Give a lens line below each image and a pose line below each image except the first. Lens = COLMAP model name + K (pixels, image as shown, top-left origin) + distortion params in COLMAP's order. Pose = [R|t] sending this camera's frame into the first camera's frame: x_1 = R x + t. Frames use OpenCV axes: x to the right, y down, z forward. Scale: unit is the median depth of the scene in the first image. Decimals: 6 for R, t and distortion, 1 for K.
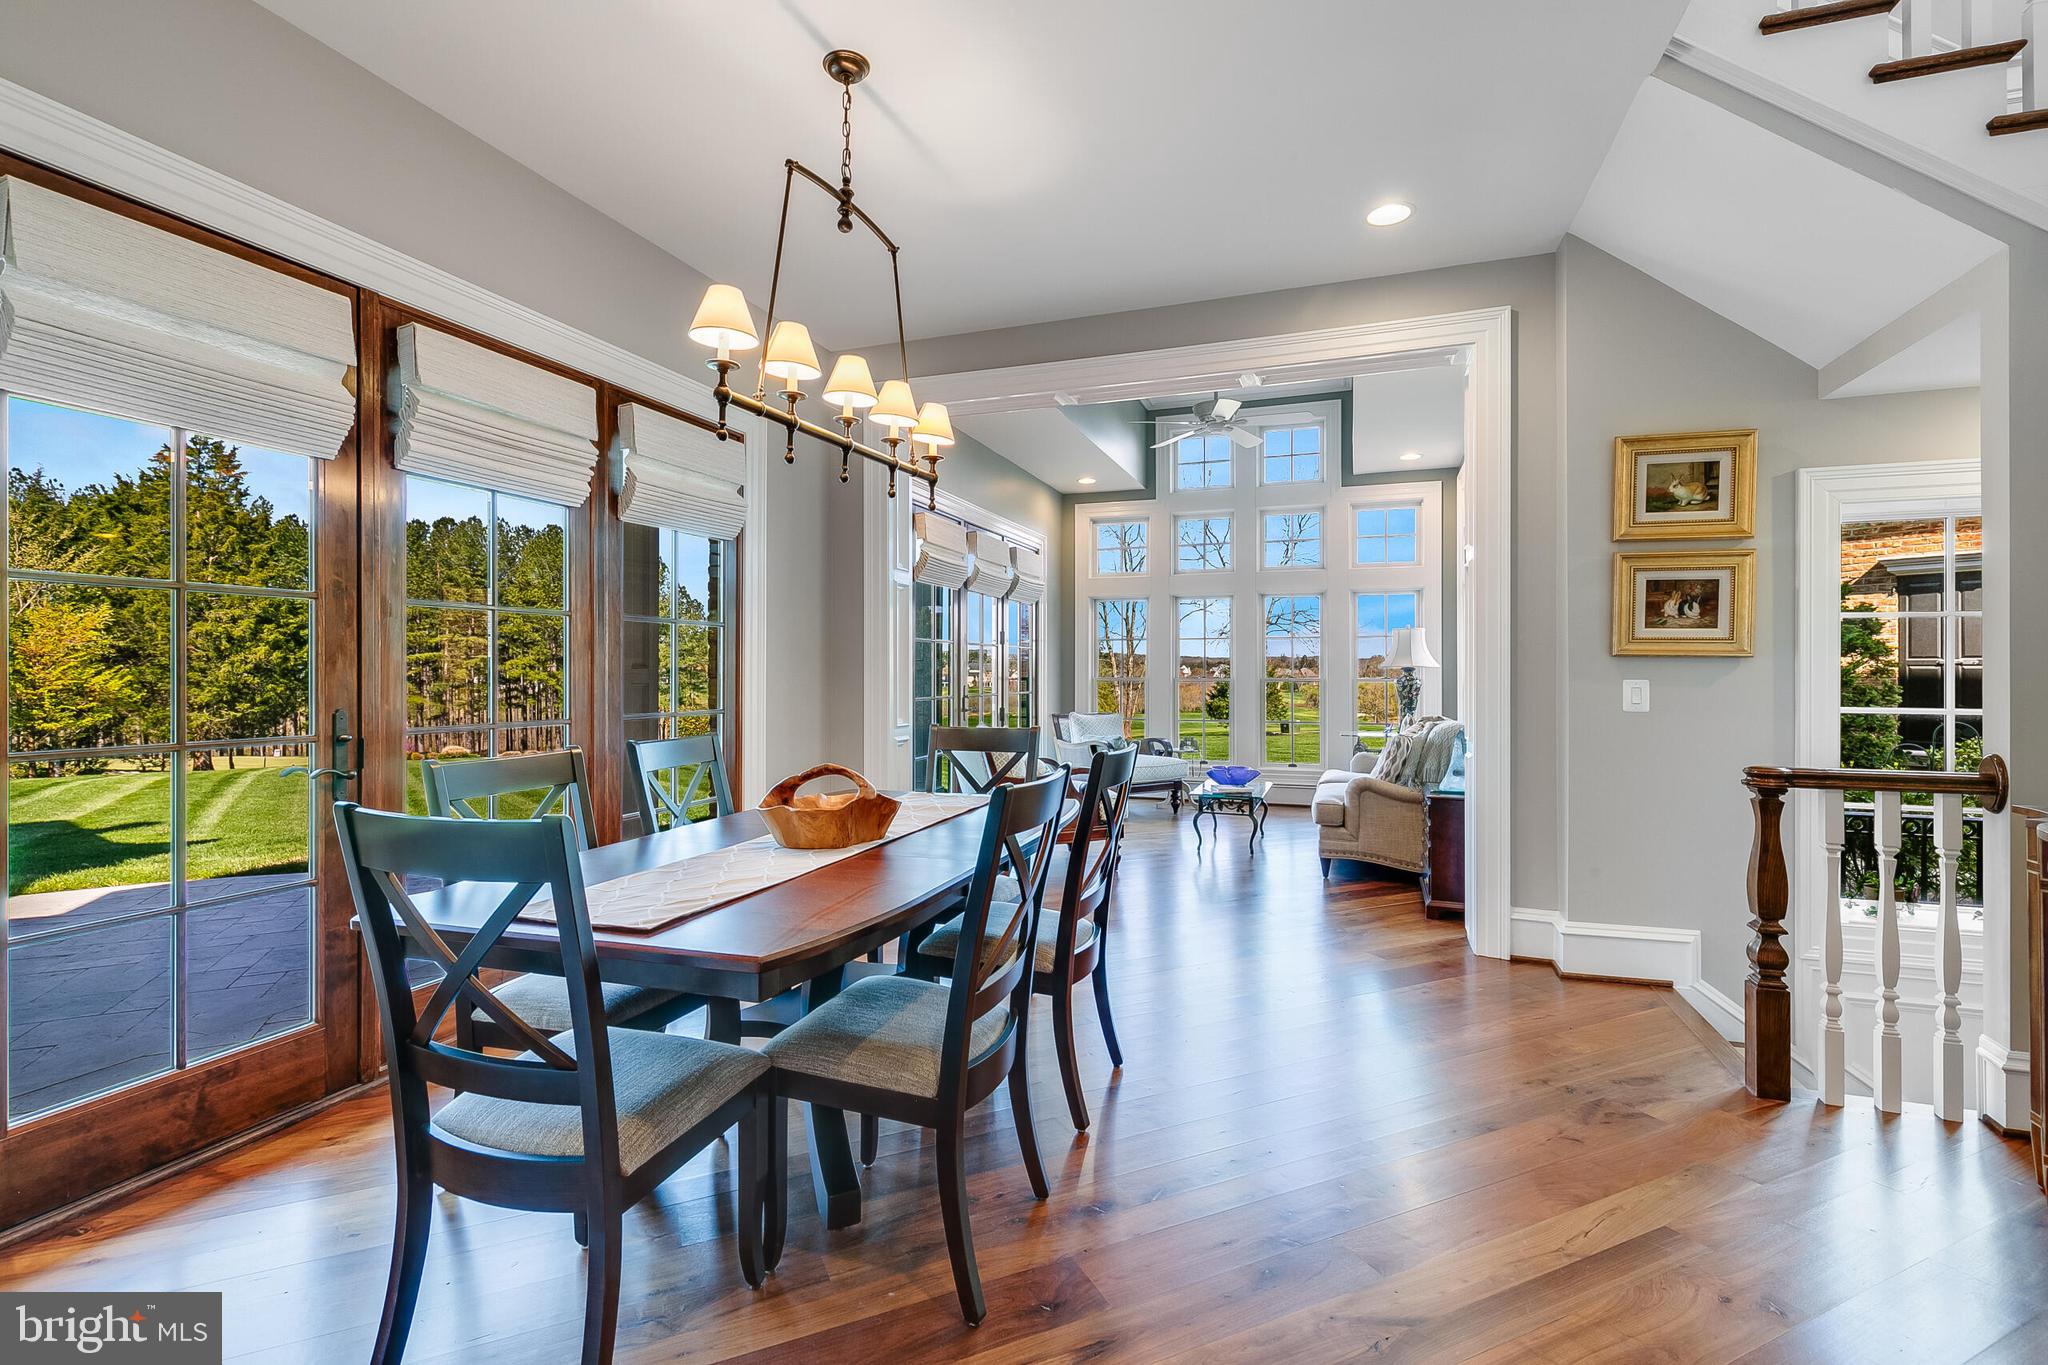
lens RADIAL K [[927.3, 0, 1026.5], [0, 927.3, 669.3], [0, 0, 1]] dist [0.009287, -0.000558]
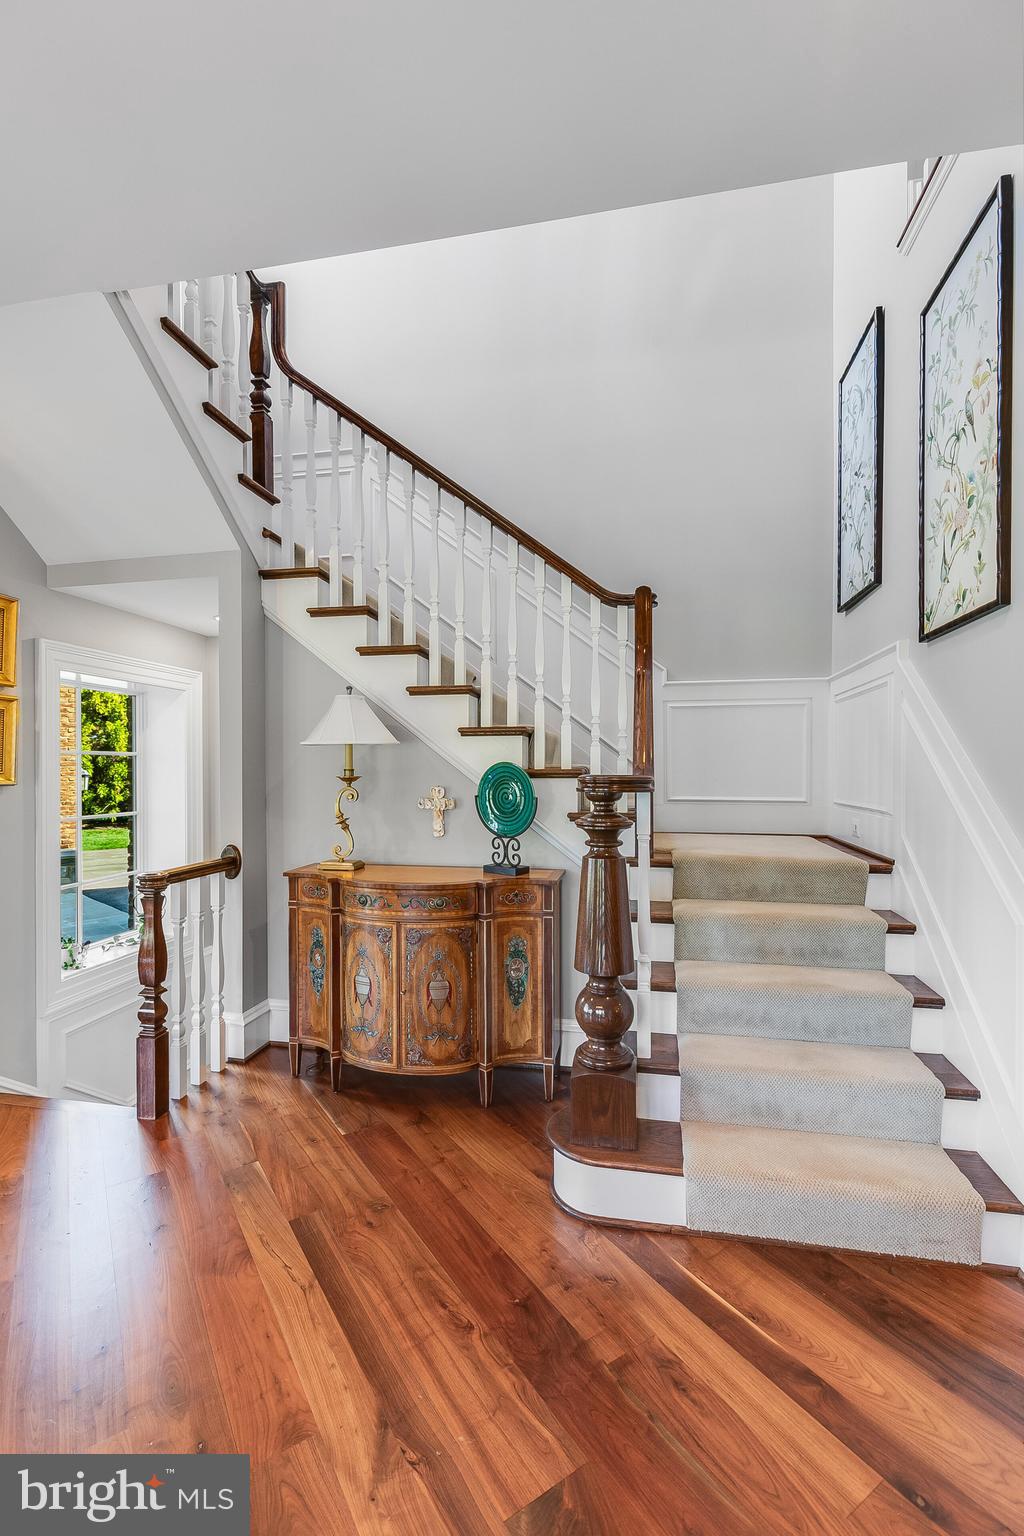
lens RADIAL K [[695.4, 0, 521.3], [0, 695.4, 770.6], [0, 0, 1]] dist [0.009287, -0.000558]
pose [[-0.116816, -0.011272, 0.993090, -0.270876], [0.008716, 0.999885, 0.012374, -0.051195], [-0.993115, 0.010101, -0.116704, 0.595147]]
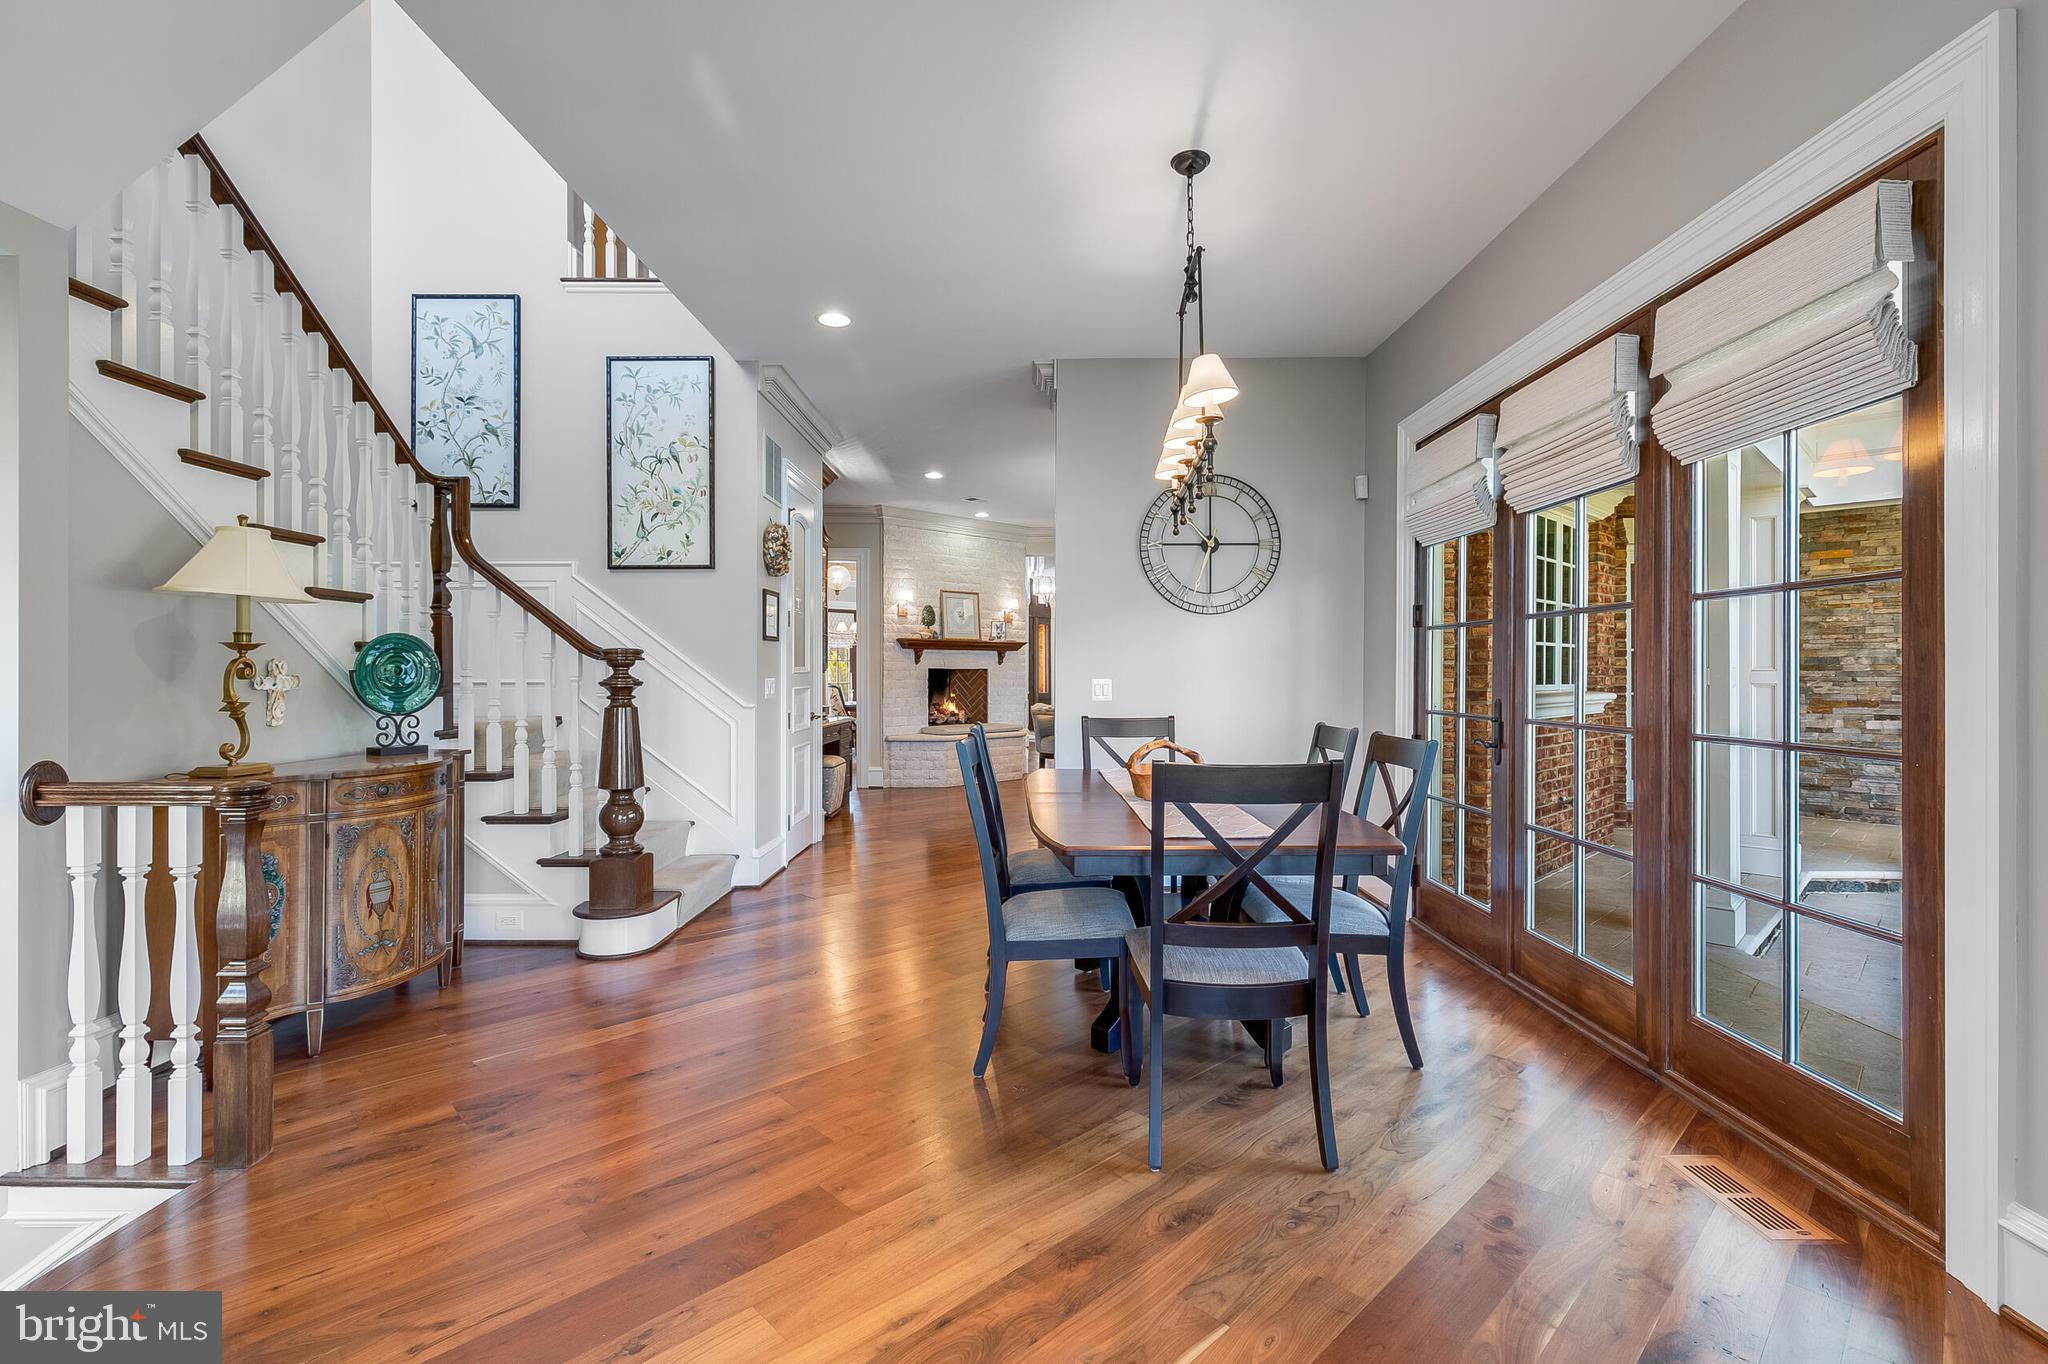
lens RADIAL K [[927.3, 0, 1021.2], [0, 927.3, 671.0], [0, 0, 1]] dist [0.009287, -0.000558]
pose [[-0.953606, -0.007607, -0.300961, 0.359223], [-0.008681, 0.999960, 0.002231, -0.007895], [0.300932, 0.004740, -0.953634, 2.036644]]
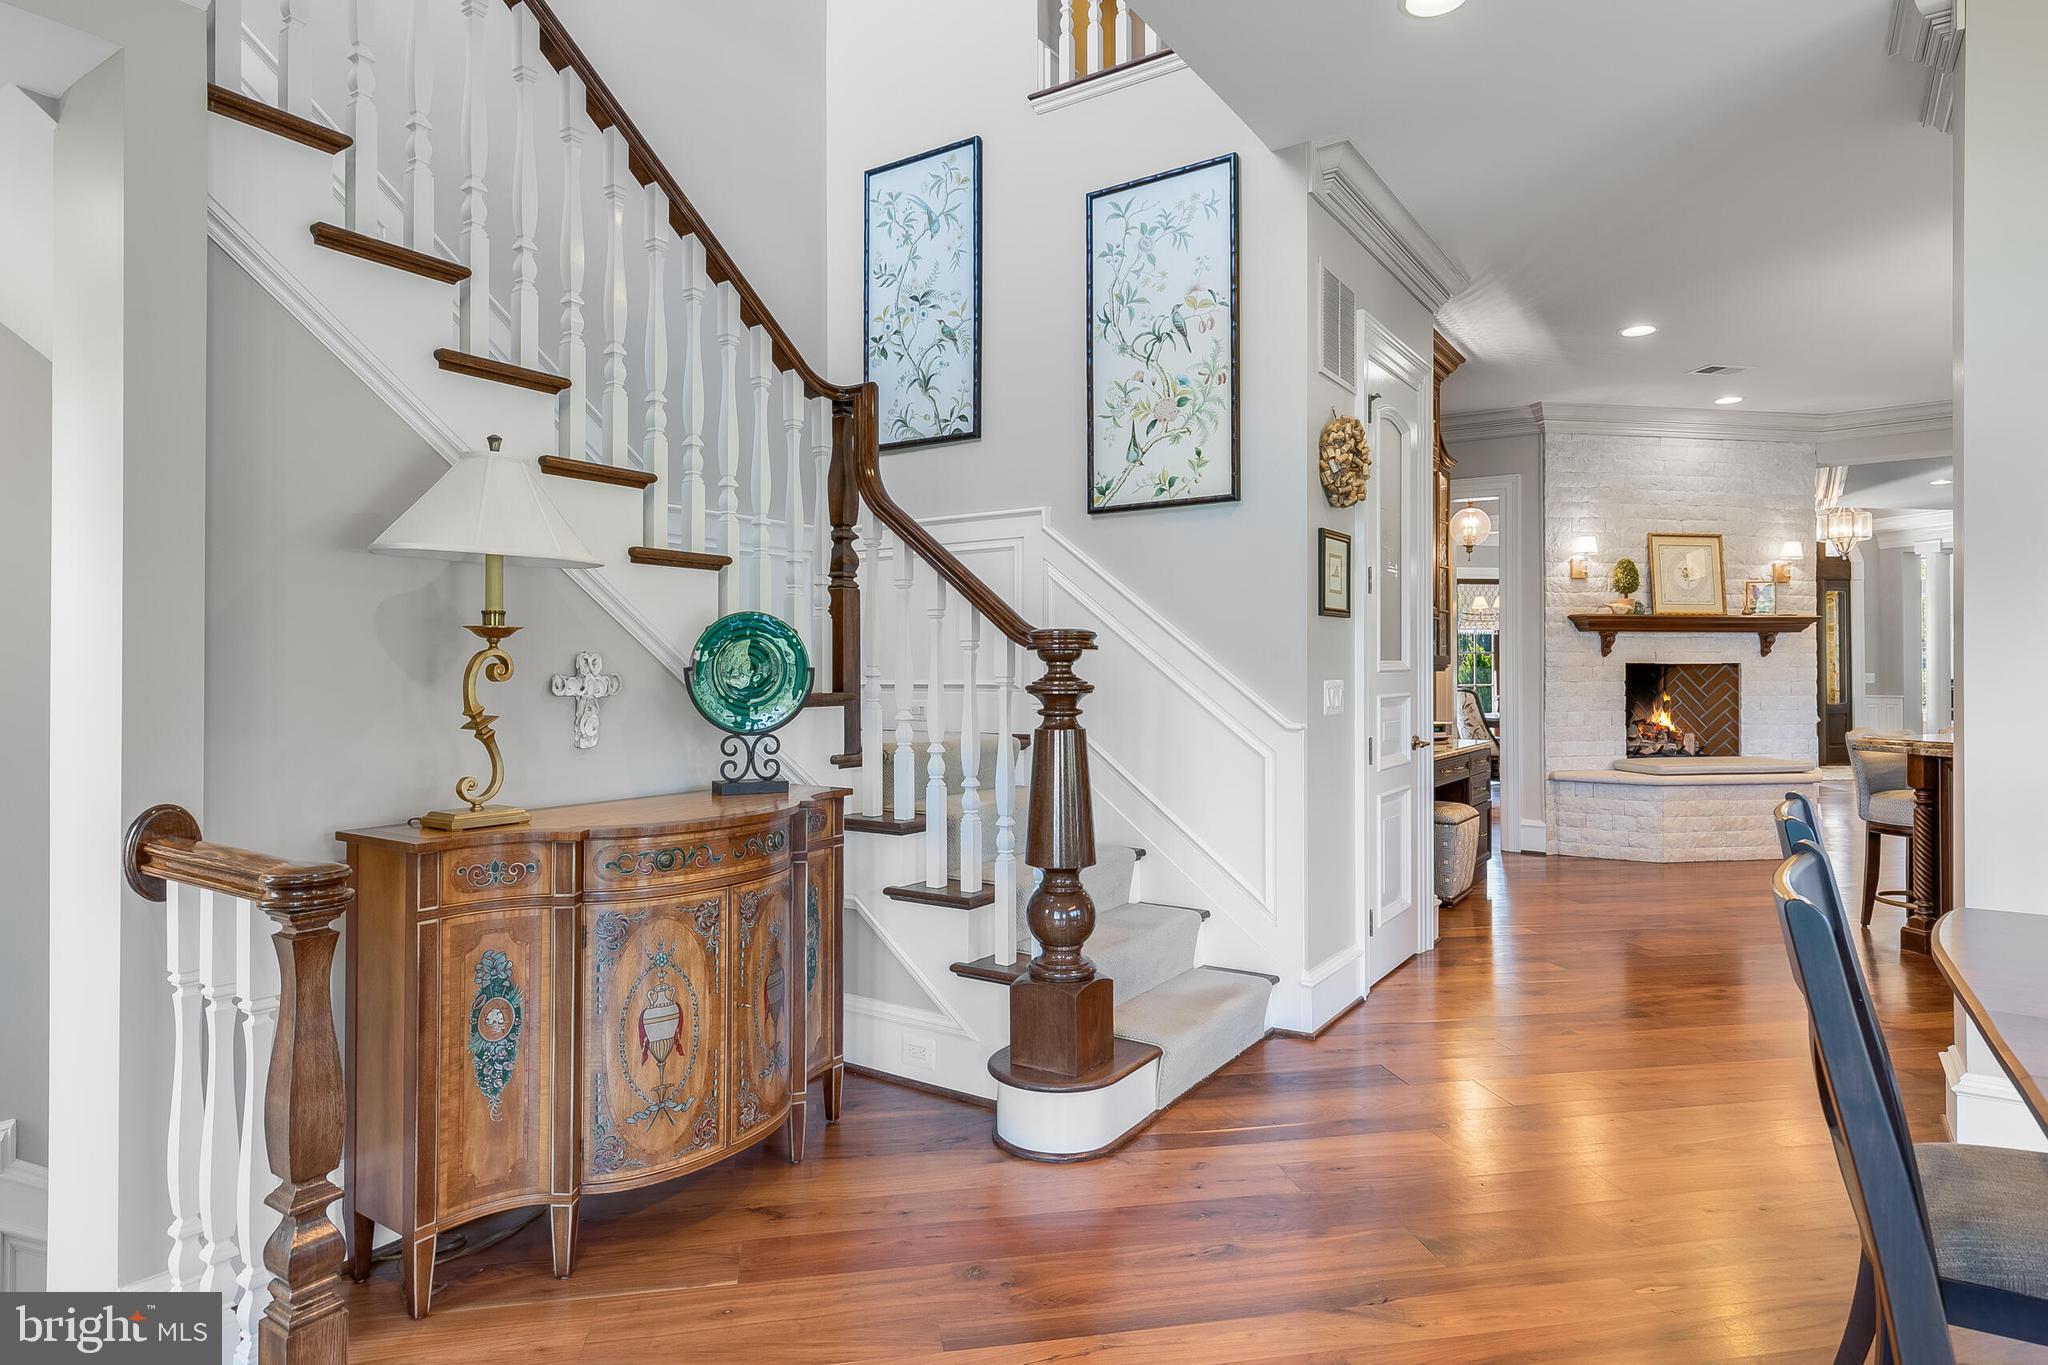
lens RADIAL K [[1134.3, 0, 1018.9], [0, 1134.3, 662.4], [0, 0, 1]] dist [0.002106, -0.001005]
pose [[-0.961472, -0.004912, 0.274858, 0.262277], [-0.004681, 0.999988, 0.001497, -0.005893], [-0.274862, 0.000153, -0.961484, 1.470299]]
